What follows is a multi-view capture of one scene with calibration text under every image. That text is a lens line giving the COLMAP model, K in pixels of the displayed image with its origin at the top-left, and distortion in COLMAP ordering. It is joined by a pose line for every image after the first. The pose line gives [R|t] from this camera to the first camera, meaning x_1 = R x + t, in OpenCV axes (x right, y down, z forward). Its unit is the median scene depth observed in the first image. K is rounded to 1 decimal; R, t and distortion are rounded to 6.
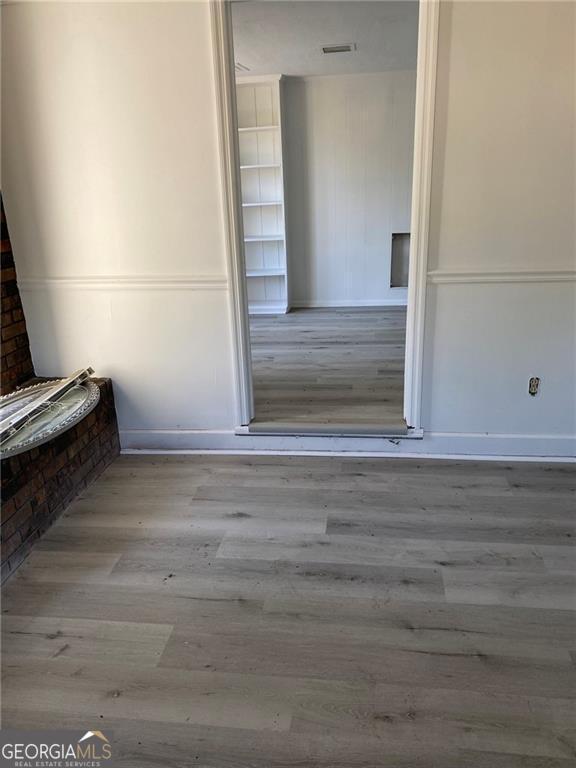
lens RADIAL K [[591.3, 0, 288.0], [0, 591.3, 384.0], [0, 0, 1]] dist [0.057980, -0.056145]
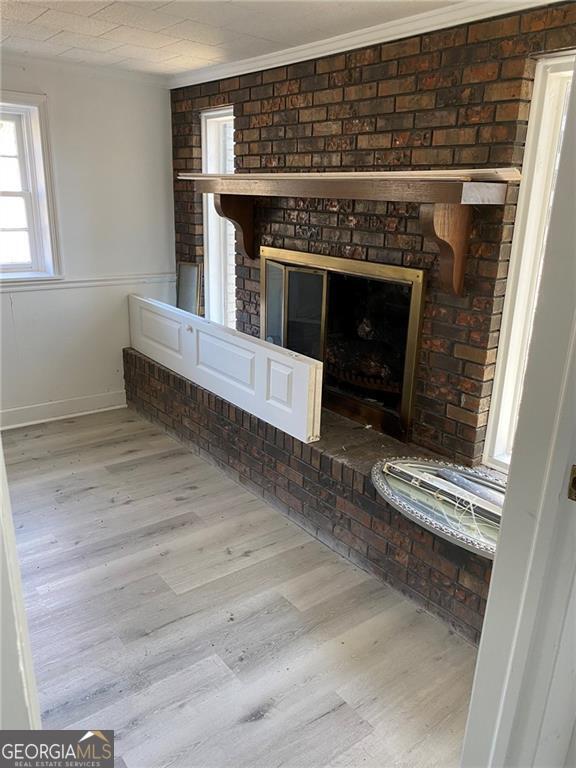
lens RADIAL K [[591.3, 0, 288.0], [0, 591.3, 384.0], [0, 0, 1]] dist [0.057980, -0.056145]
pose [[-0.697674, 0.234910, -0.676807, 0.308350], [-0.239514, 0.813872, 0.529382, -0.528060], [0.675192, 0.531441, -0.511553, 1.305140]]
